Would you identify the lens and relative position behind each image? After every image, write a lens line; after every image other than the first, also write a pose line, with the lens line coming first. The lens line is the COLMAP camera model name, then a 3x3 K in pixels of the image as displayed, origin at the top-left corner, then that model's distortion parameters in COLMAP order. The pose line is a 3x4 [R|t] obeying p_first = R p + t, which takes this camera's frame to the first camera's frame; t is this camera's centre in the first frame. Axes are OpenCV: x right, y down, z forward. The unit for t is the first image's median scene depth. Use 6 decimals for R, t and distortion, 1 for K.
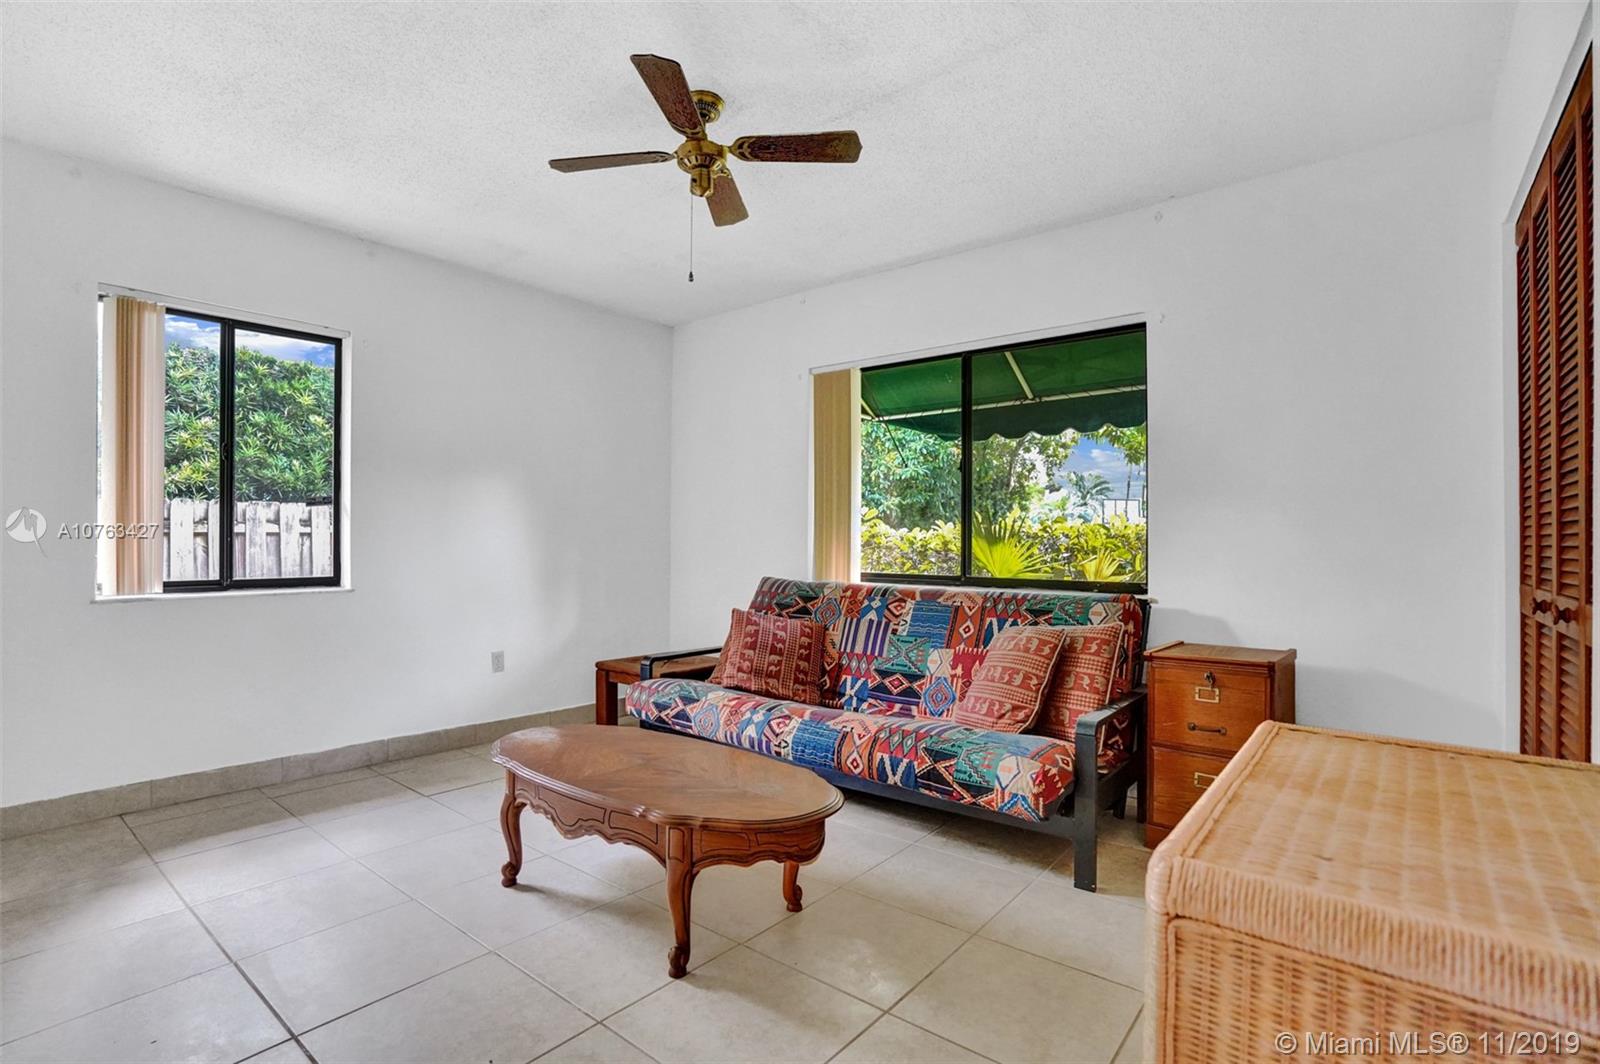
lens RADIAL K [[750.7, 0, 790.1], [0, 750.7, 540.1], [0, 0, 1]] dist [-0.027315, 0.000402]
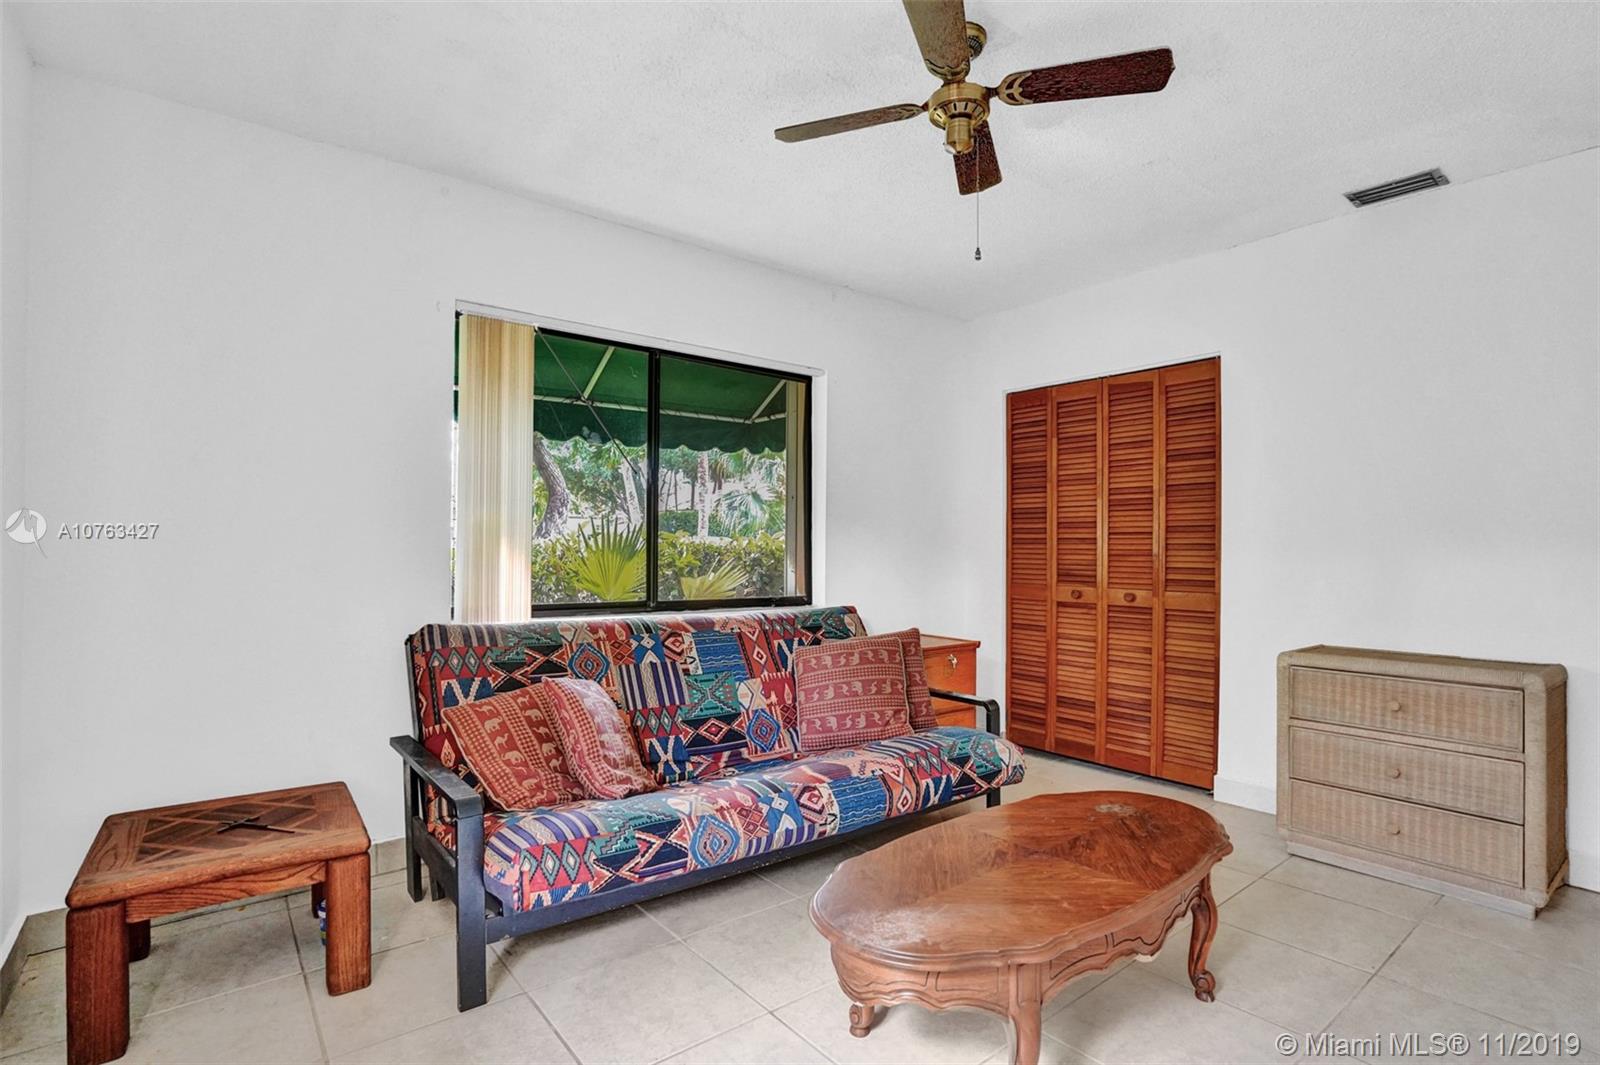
lens RADIAL K [[775.8, 0, 799.1], [0, 775.8, 544.9], [0, 0, 1]] dist [-0.035180, 0.000436]
pose [[0.213685, 0.000993, 0.976902, -0.727983], [-0.012908, 0.999915, 0.001807, -0.025686], [-0.976817, -0.012995, 0.213679, 0.736026]]
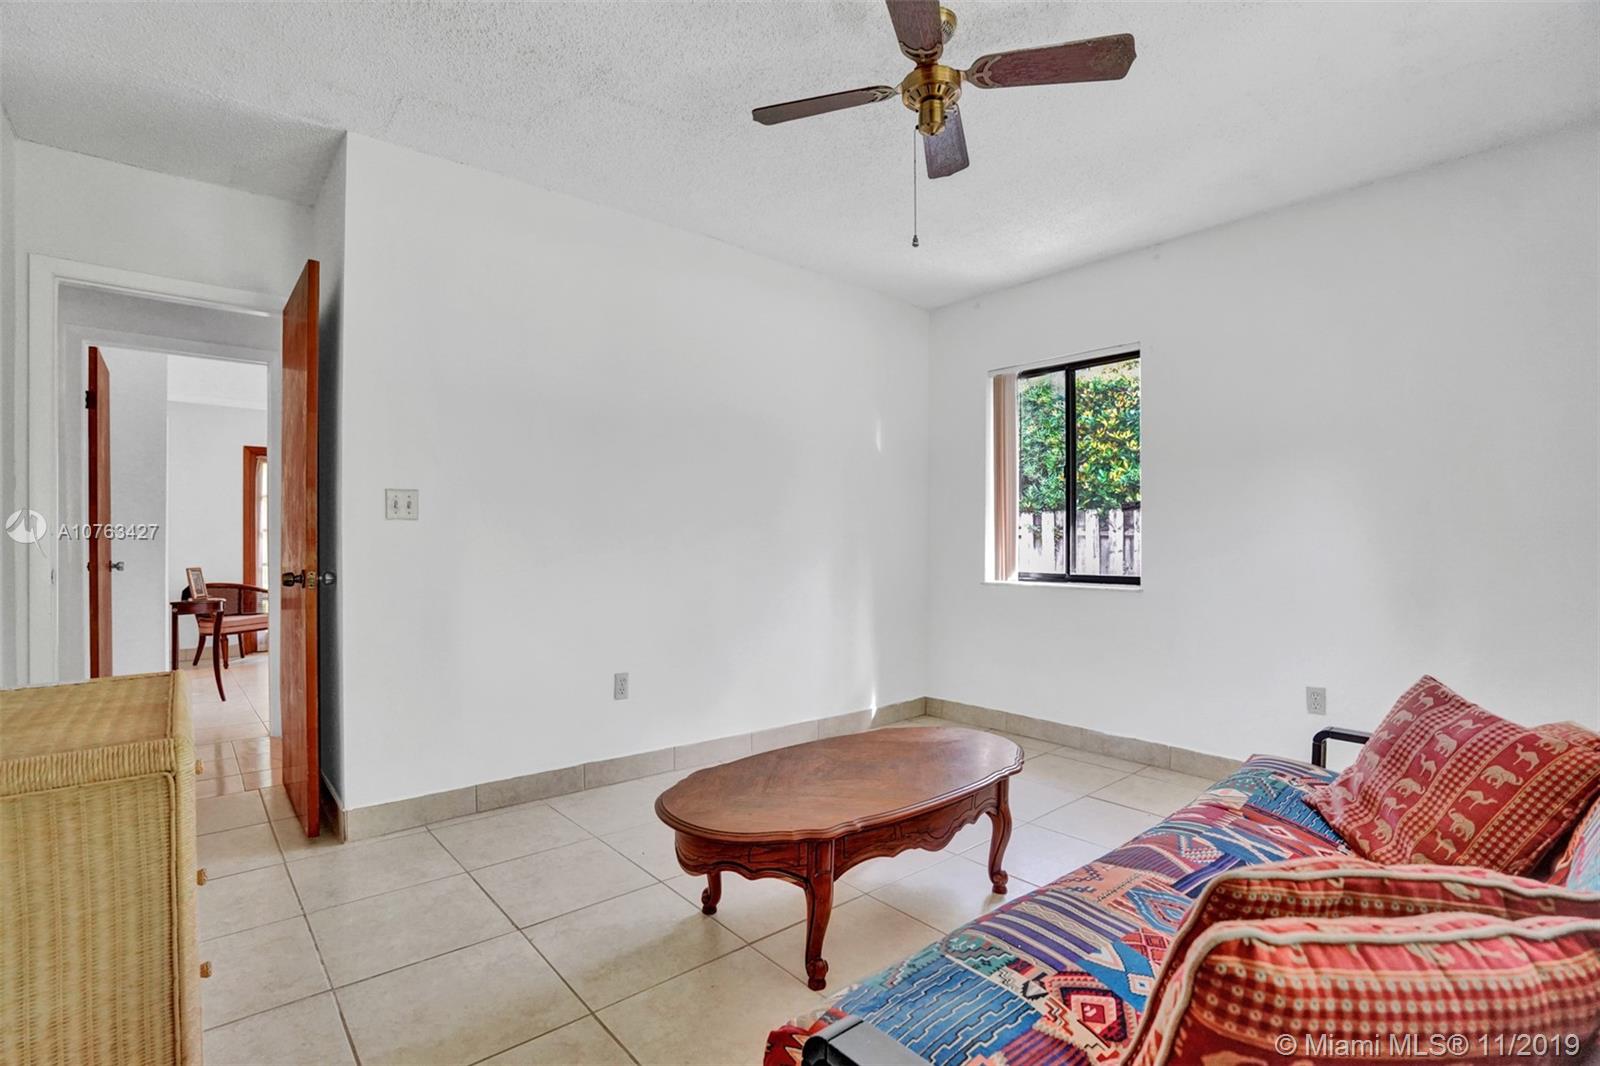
lens RADIAL K [[750.7, 0, 790.1], [0, 750.7, 541.1], [0, 0, 1]] dist [-0.027315, 0.000402]
pose [[-0.172830, -0.001523, -0.984950, 0.546459], [0.003935, 0.999990, -0.002236, -0.000877], [0.984944, -0.004262, -0.172823, 0.734489]]
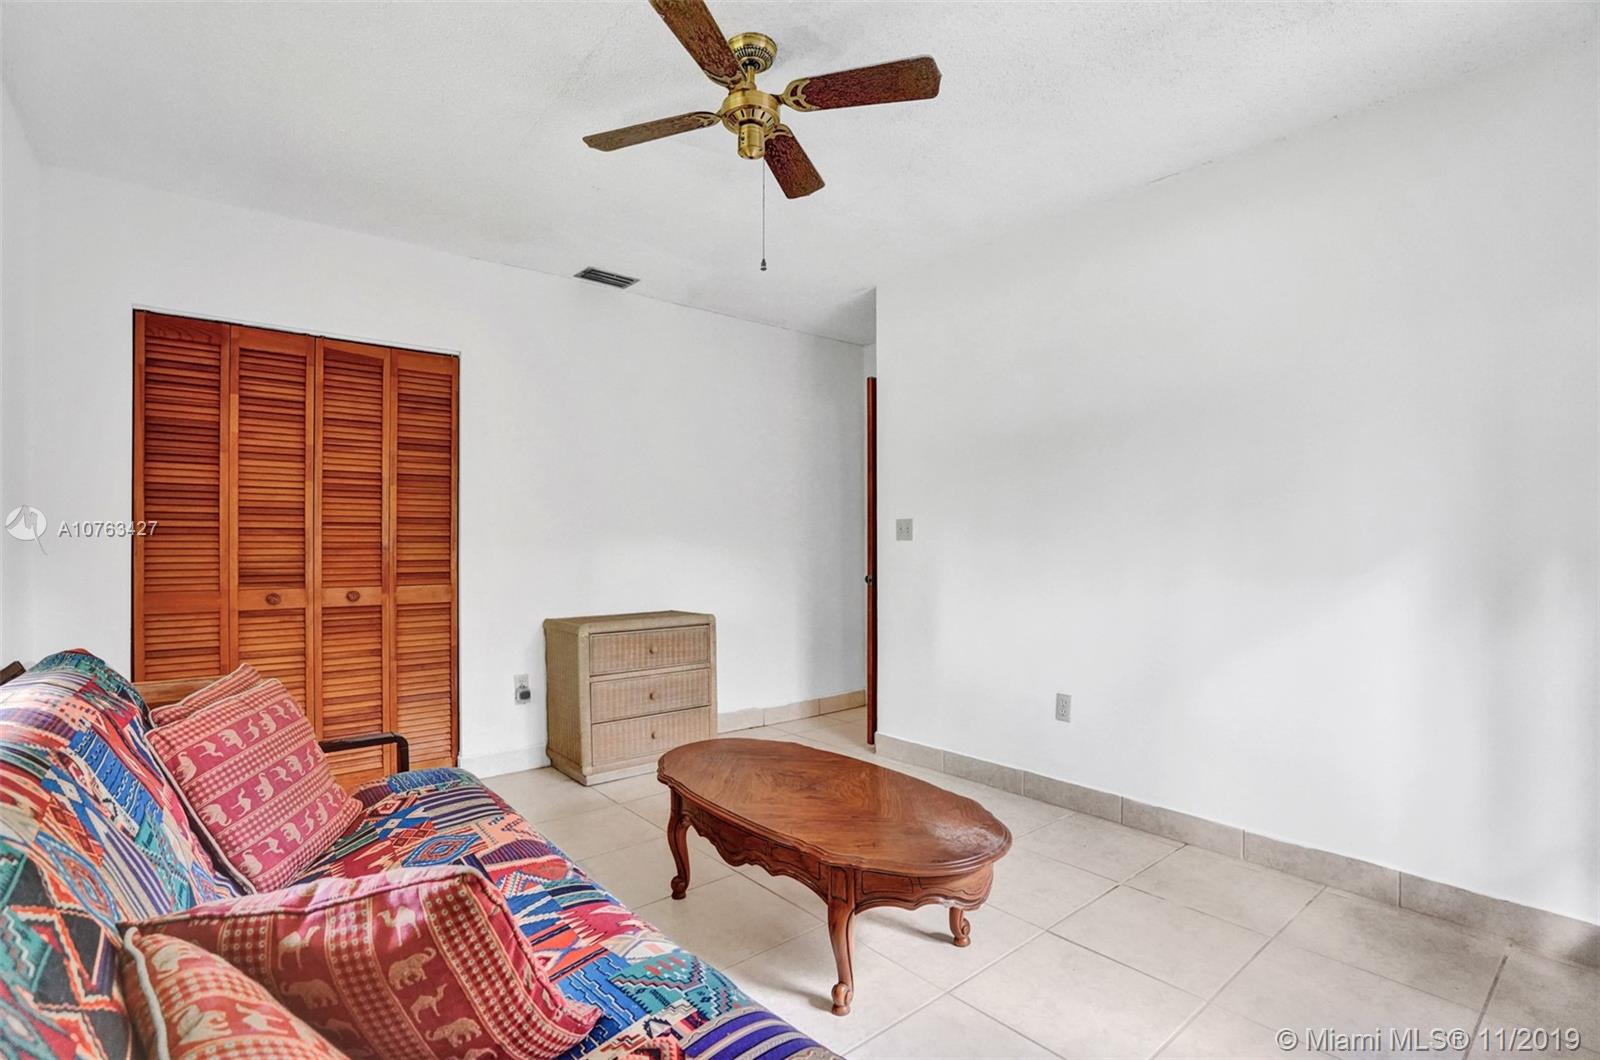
lens RADIAL K [[750.7, 0, 790.1], [0, 750.7, 538.1], [0, 0, 1]] dist [-0.027315, 0.000402]
pose [[-0.978337, 0.002498, 0.207005, -0.253844], [-0.001180, 0.999844, -0.017644, -0.011145], [-0.207016, -0.017506, -0.978181, 1.352368]]
